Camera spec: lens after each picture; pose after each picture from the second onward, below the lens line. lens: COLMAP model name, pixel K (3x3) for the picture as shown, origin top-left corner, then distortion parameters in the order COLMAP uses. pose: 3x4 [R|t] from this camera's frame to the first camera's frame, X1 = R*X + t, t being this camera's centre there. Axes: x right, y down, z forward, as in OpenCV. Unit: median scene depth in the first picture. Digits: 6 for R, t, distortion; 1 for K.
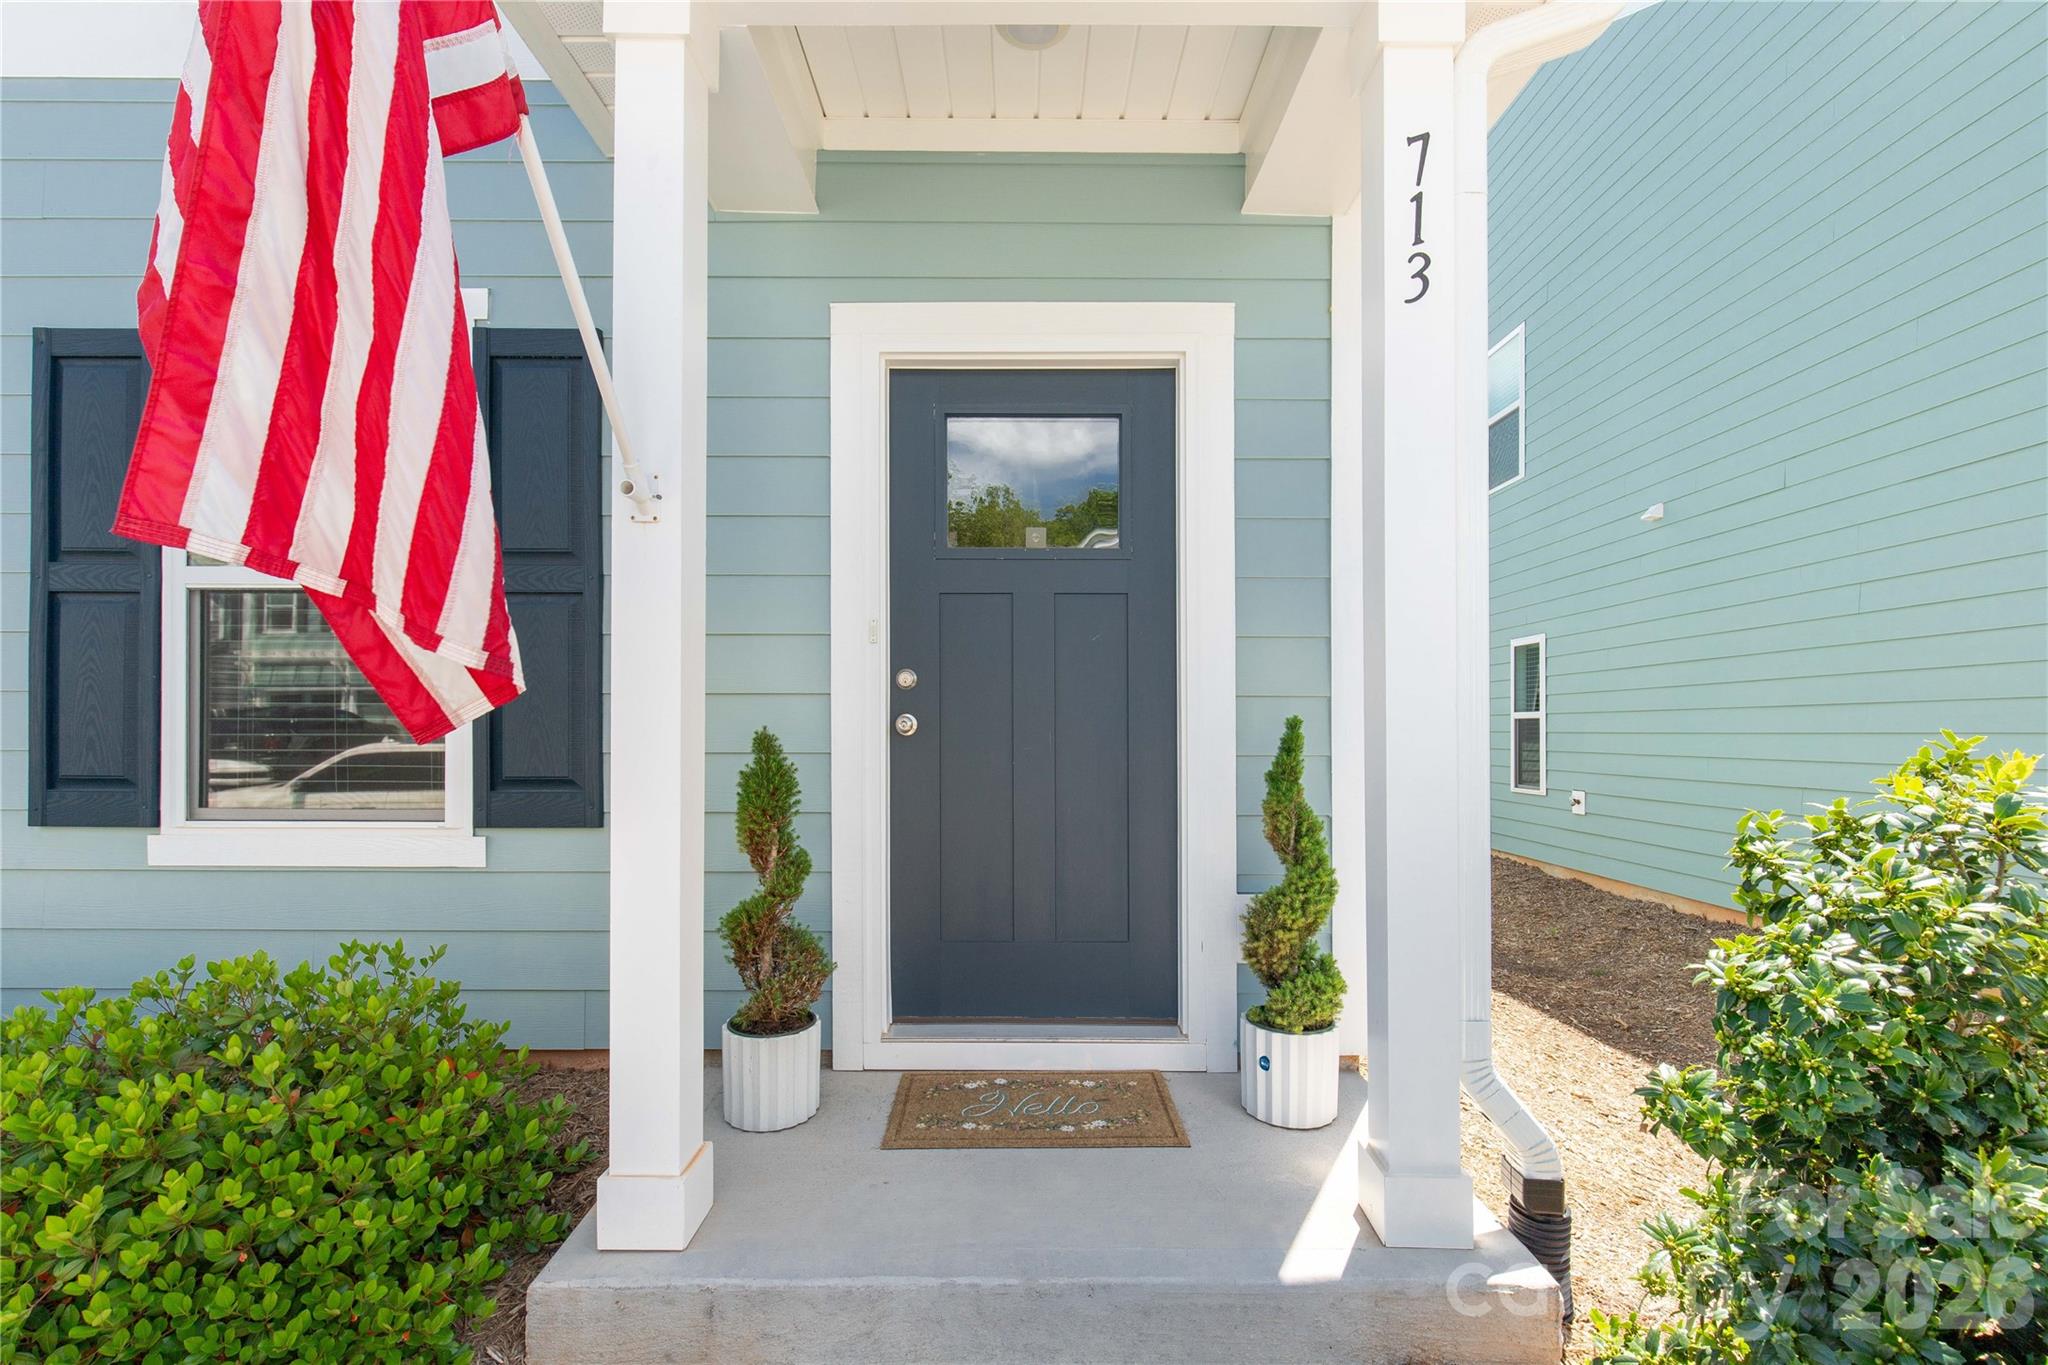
lens RADIAL K [[920.3, 0, 1020.5], [0, 920.3, 728.9], [0, 0, 1]] dist [0.001747, 0.000045]
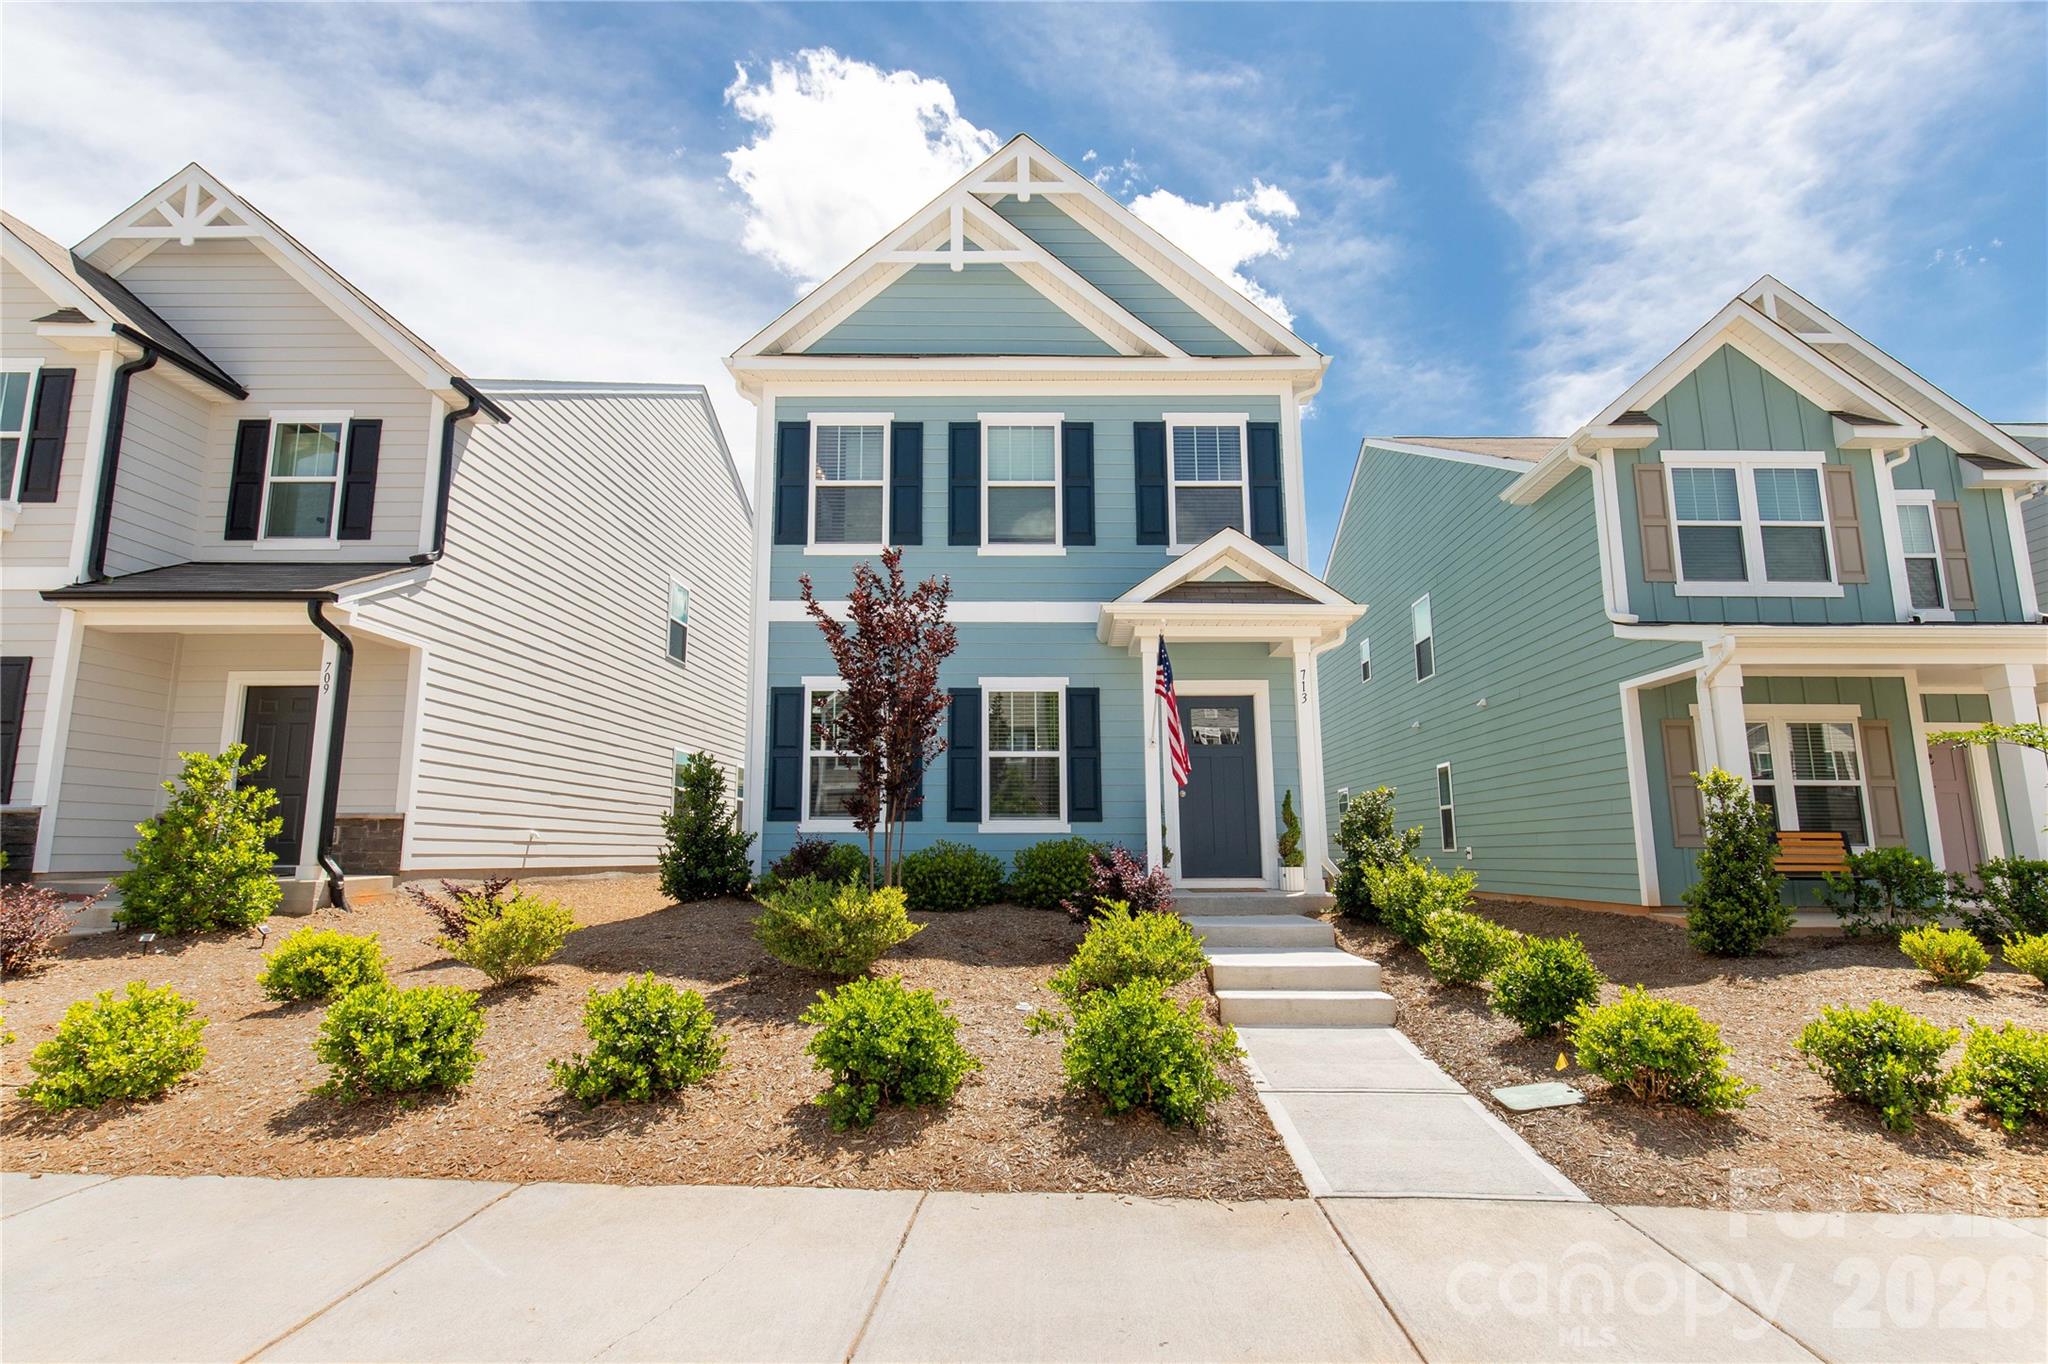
lens RADIAL K [[936.9, 0, 1019.4], [0, 936.9, 696.1], [0, 0, 1]] dist [0.007191, 0.000114]
pose [[0.998874, -0.009561, -0.046461, -0.597733], [0.001822, 0.986487, -0.163828, 0.223520], [0.047400, 0.163559, 0.985394, -2.772966]]
